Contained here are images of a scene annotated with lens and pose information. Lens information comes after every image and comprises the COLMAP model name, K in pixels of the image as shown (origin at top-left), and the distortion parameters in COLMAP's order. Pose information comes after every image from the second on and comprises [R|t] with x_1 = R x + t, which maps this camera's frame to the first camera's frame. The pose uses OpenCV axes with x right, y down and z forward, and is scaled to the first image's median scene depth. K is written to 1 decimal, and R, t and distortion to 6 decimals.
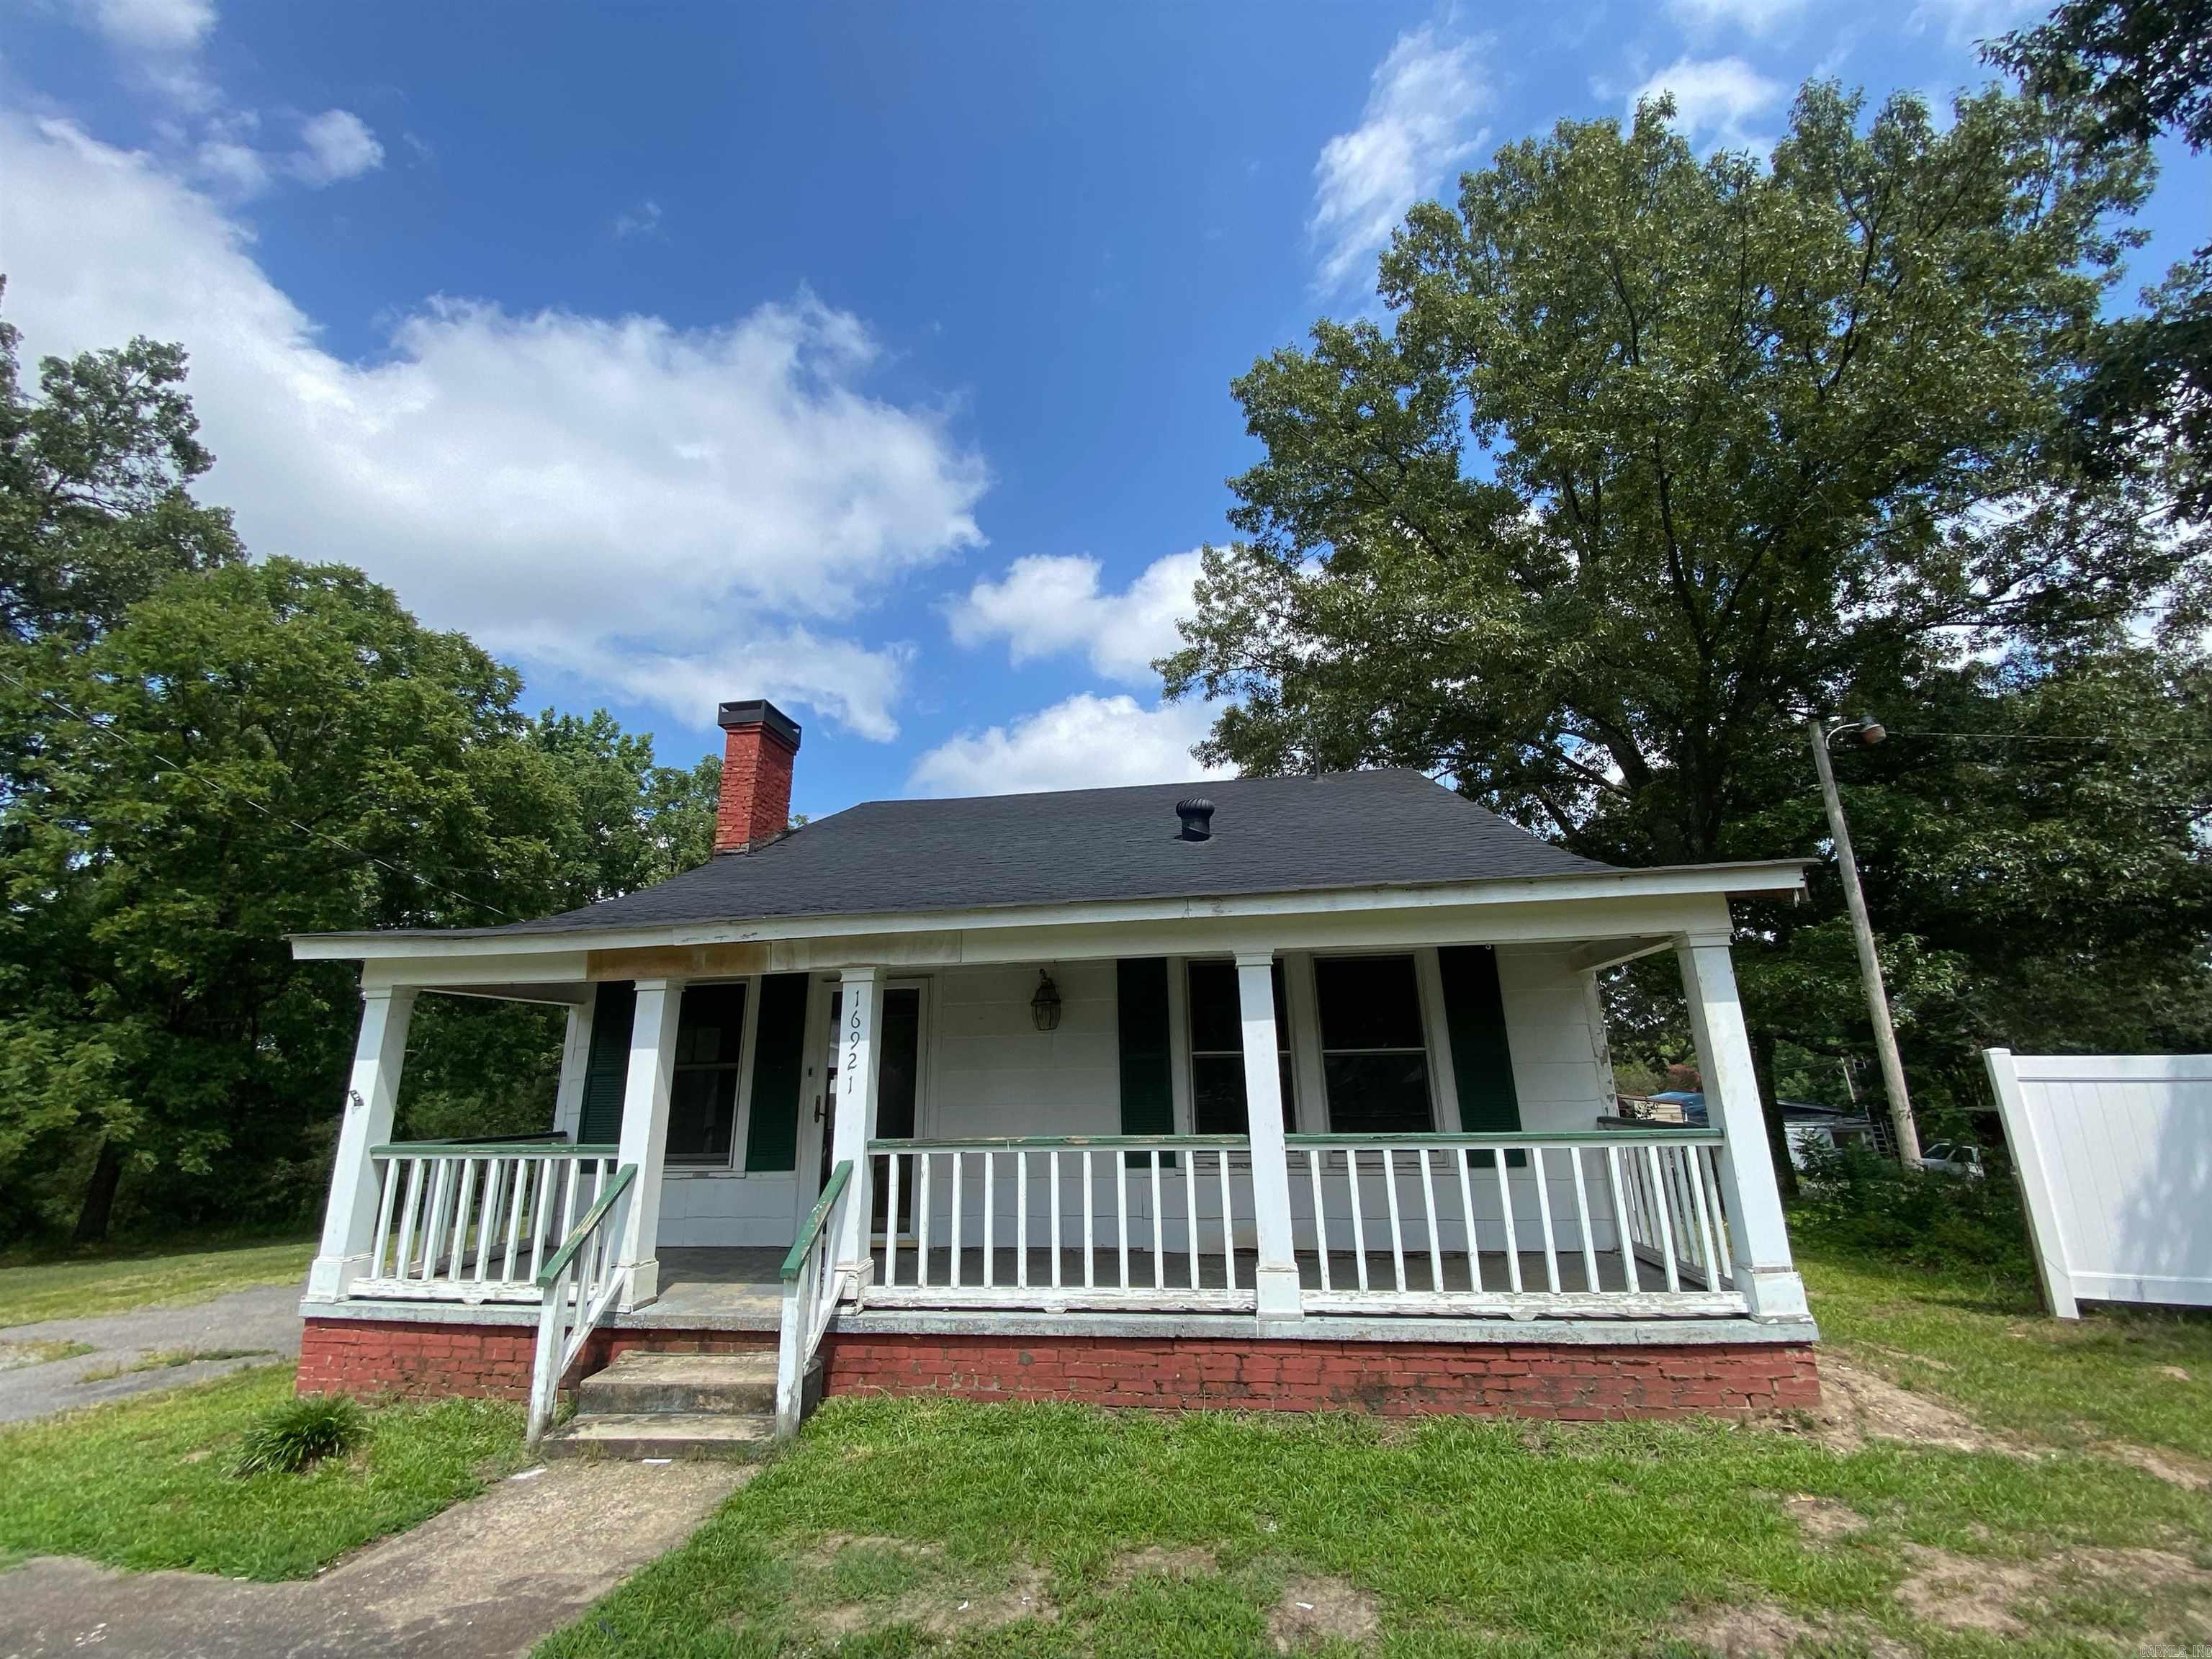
lens RADIAL K [[896.8, 0, 1110.6], [0, 896.8, 837.1], [0, 0, 1]] dist [-0.004188, -0.002392]
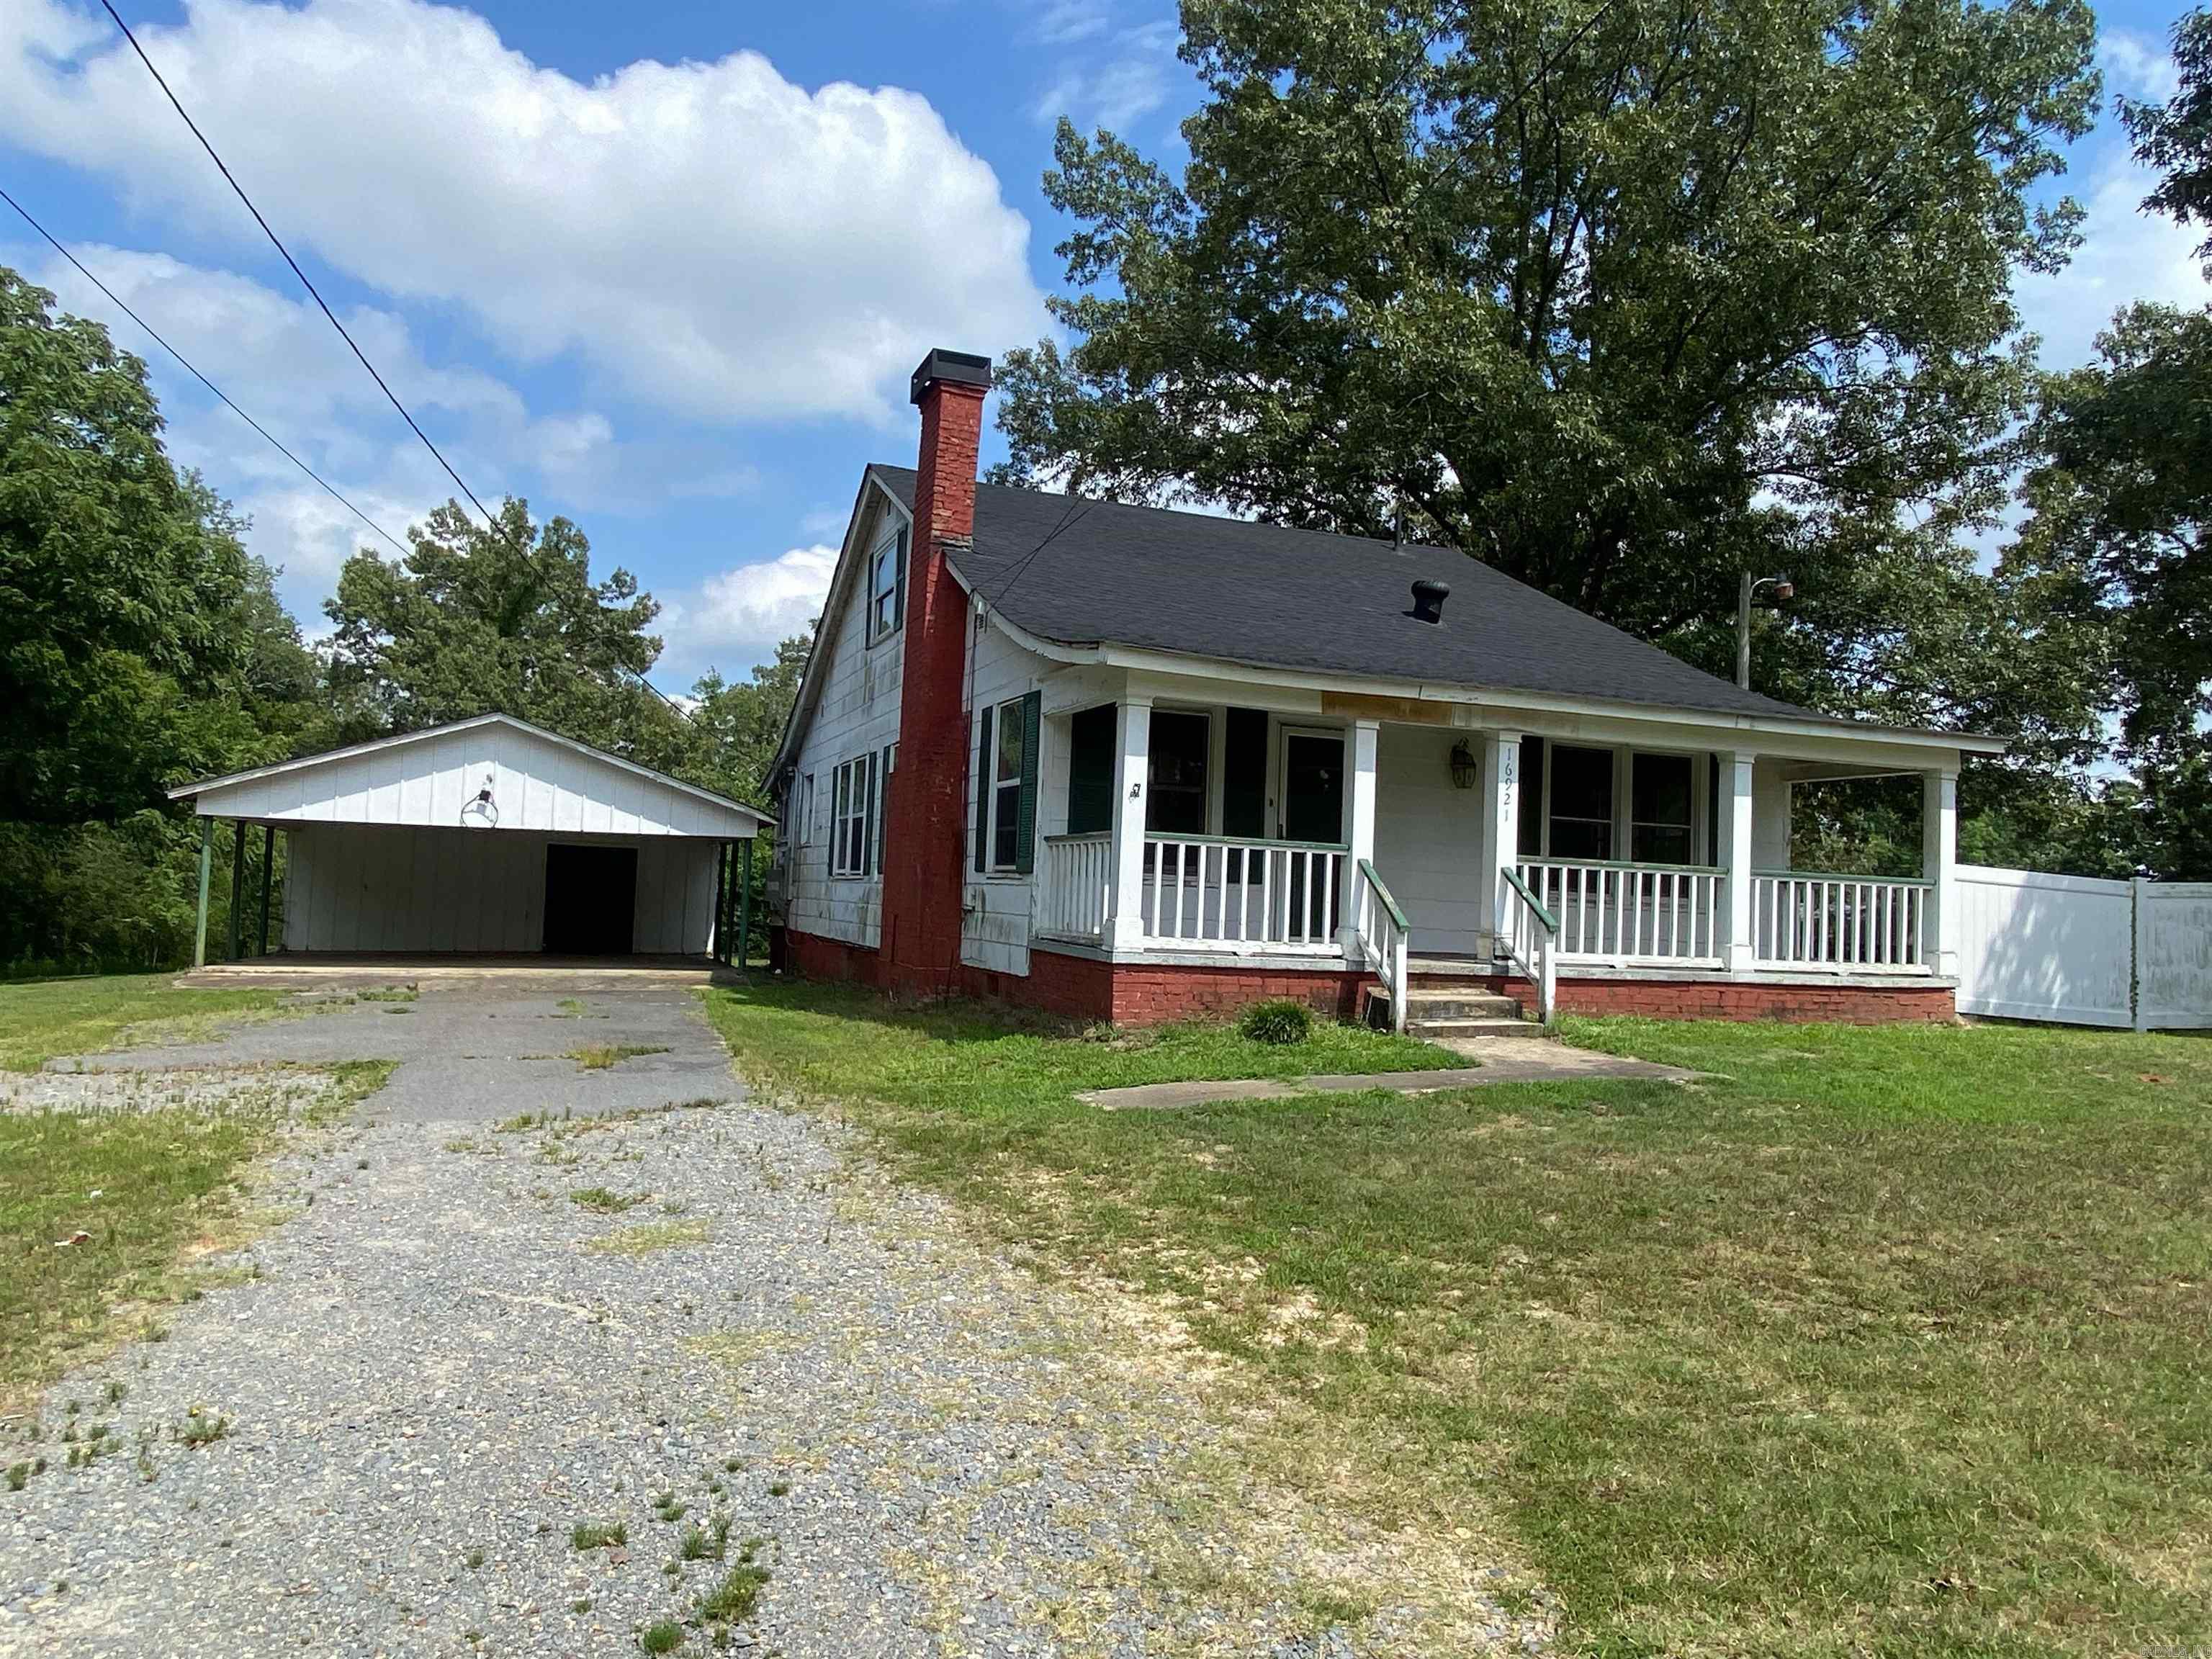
lens RADIAL K [[1472.9, 0, 1093.9], [0, 1472.9, 803.2], [0, 0, 1]] dist [0.046891, -0.024932]
pose [[0.870903, 0.090143, 0.483117, -1.941803], [-0.187746, 0.969500, 0.157549, 0.019901], [-0.454180, -0.227913, 0.861264, -0.667658]]
